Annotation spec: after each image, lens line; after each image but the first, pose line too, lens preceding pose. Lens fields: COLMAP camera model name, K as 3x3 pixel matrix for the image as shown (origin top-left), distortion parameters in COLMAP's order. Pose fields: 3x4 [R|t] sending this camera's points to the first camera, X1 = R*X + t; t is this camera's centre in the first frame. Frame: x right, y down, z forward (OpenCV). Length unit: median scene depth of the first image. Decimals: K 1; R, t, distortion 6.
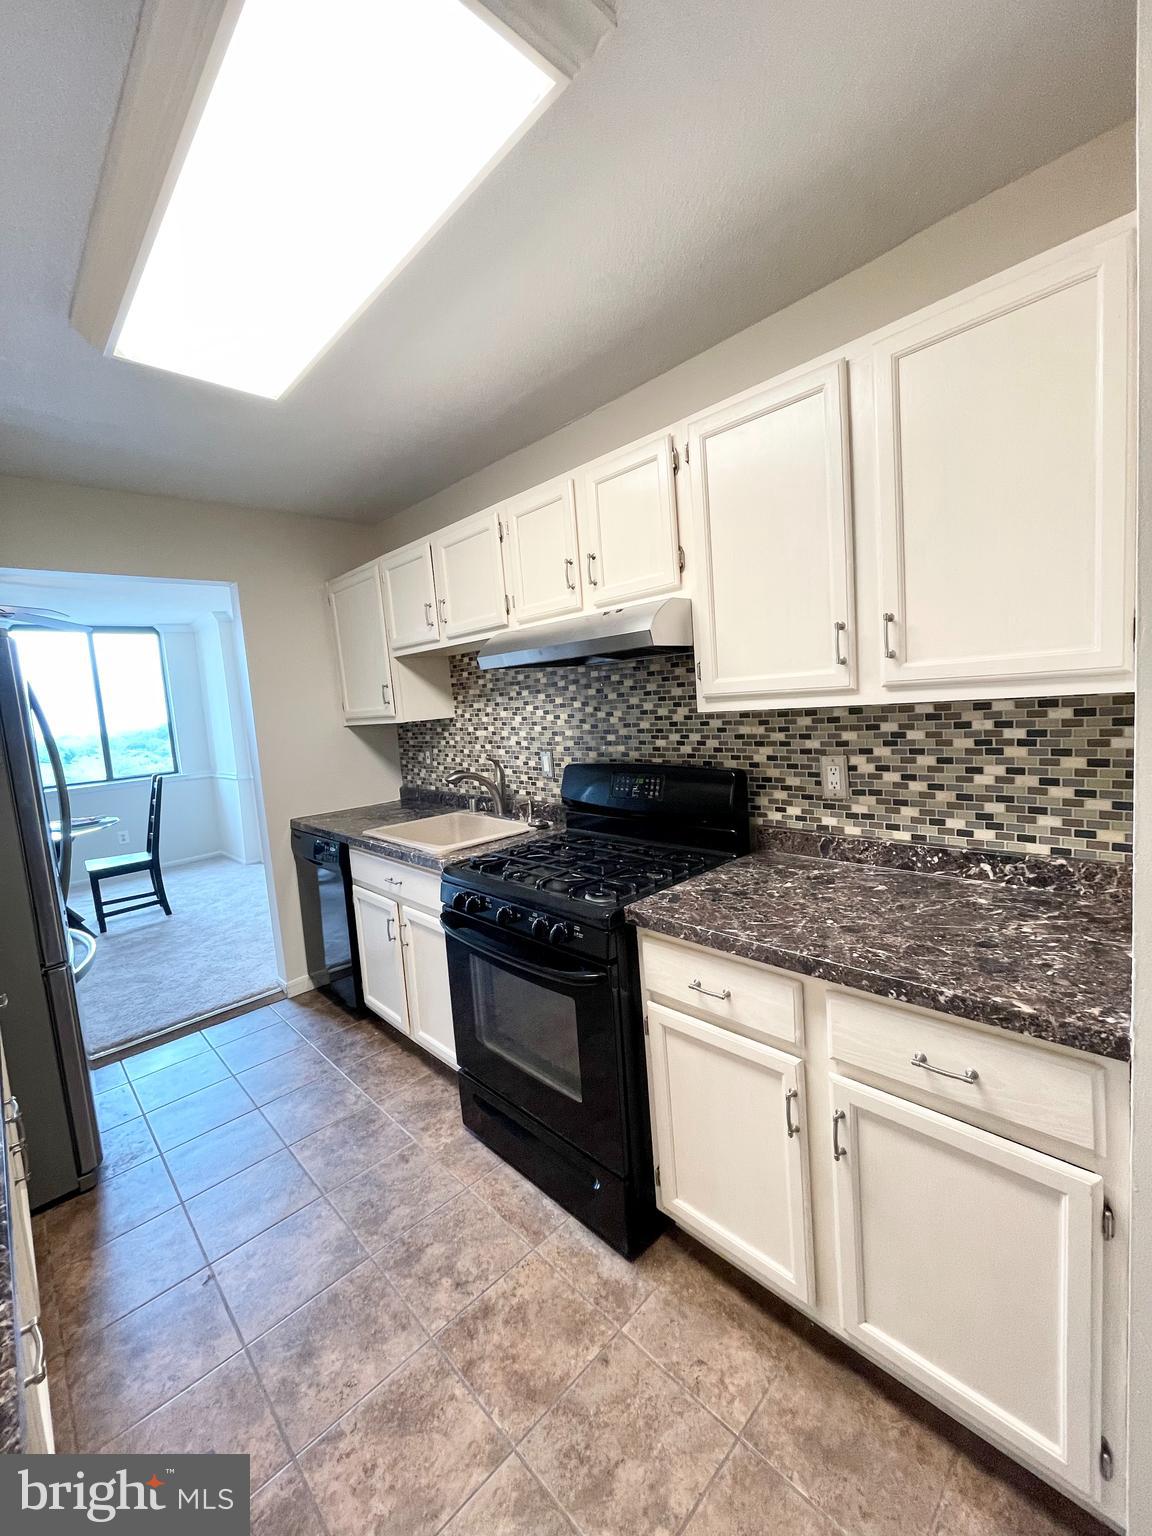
lens RADIAL K [[619.7, 0, 576.1], [0, 619.7, 757.7], [0, 0, 1]] dist [-0.002458, -0.000057]
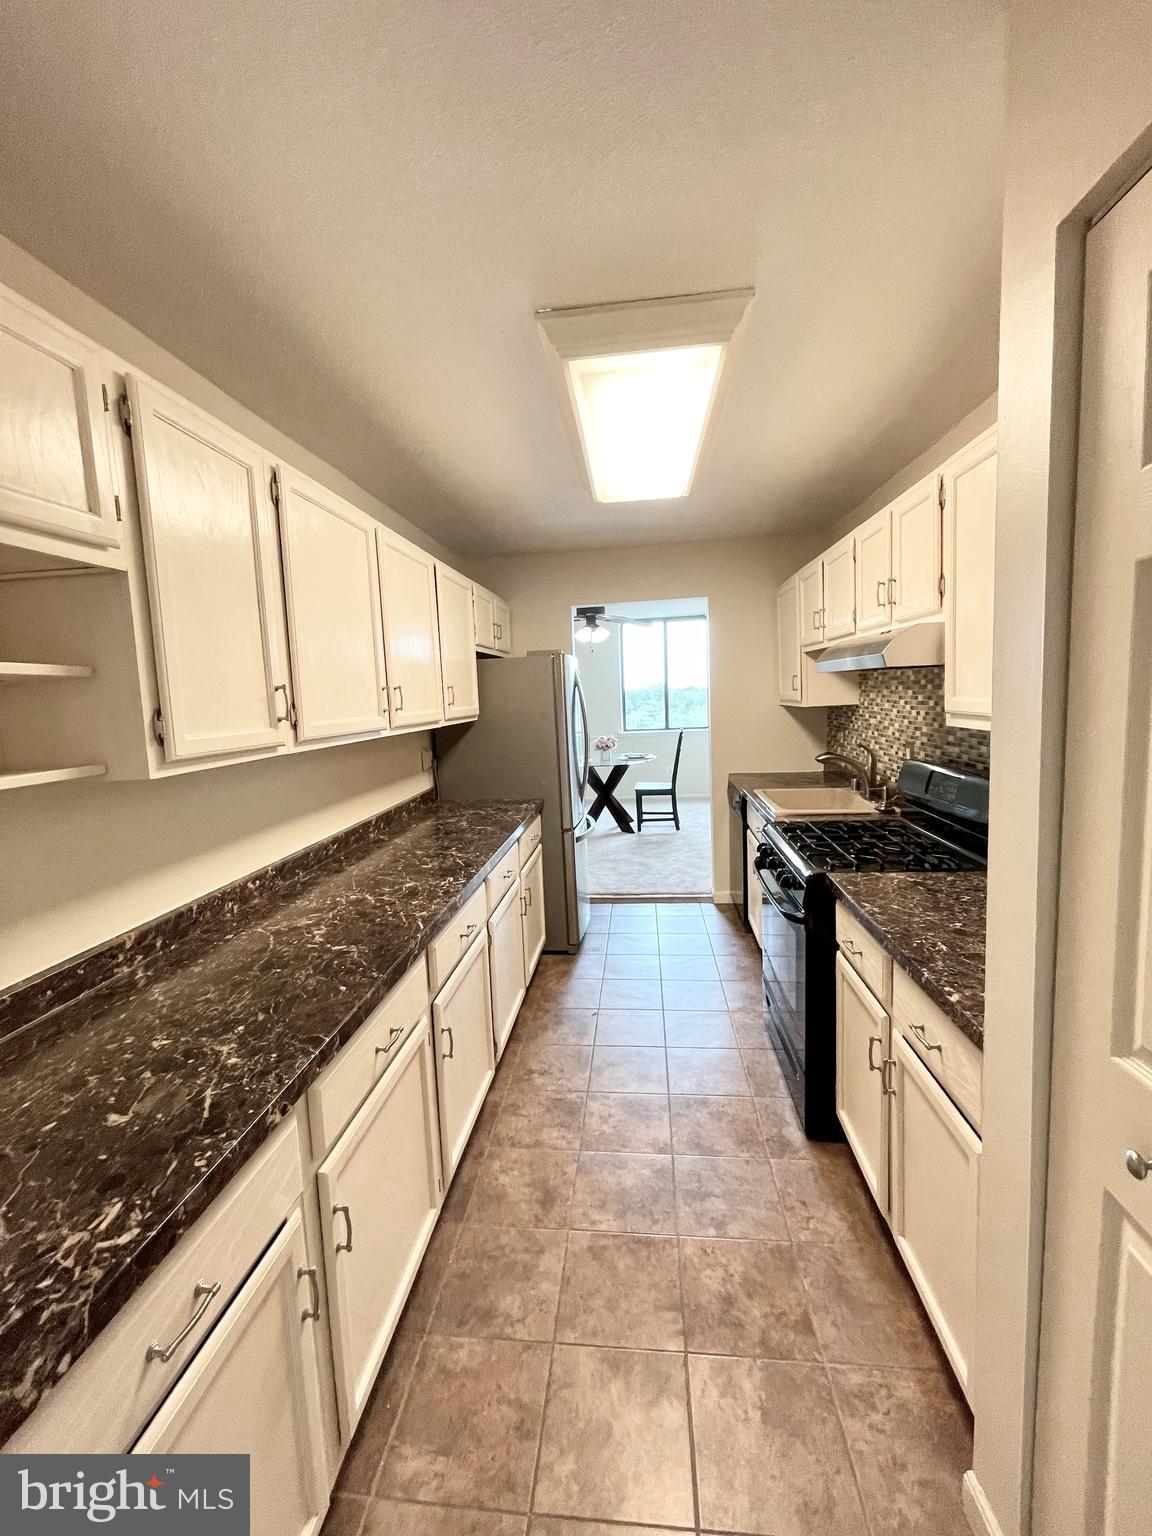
lens RADIAL K [[619.7, 0, 575.0], [0, 619.7, 761.2], [0, 0, 1]] dist [-0.002458, -0.000057]
pose [[0.642581, 0.131979, -0.754765, 0.408416], [-0.079876, 0.991225, 0.105323, -0.049486], [0.762043, -0.007390, 0.647485, -0.137946]]
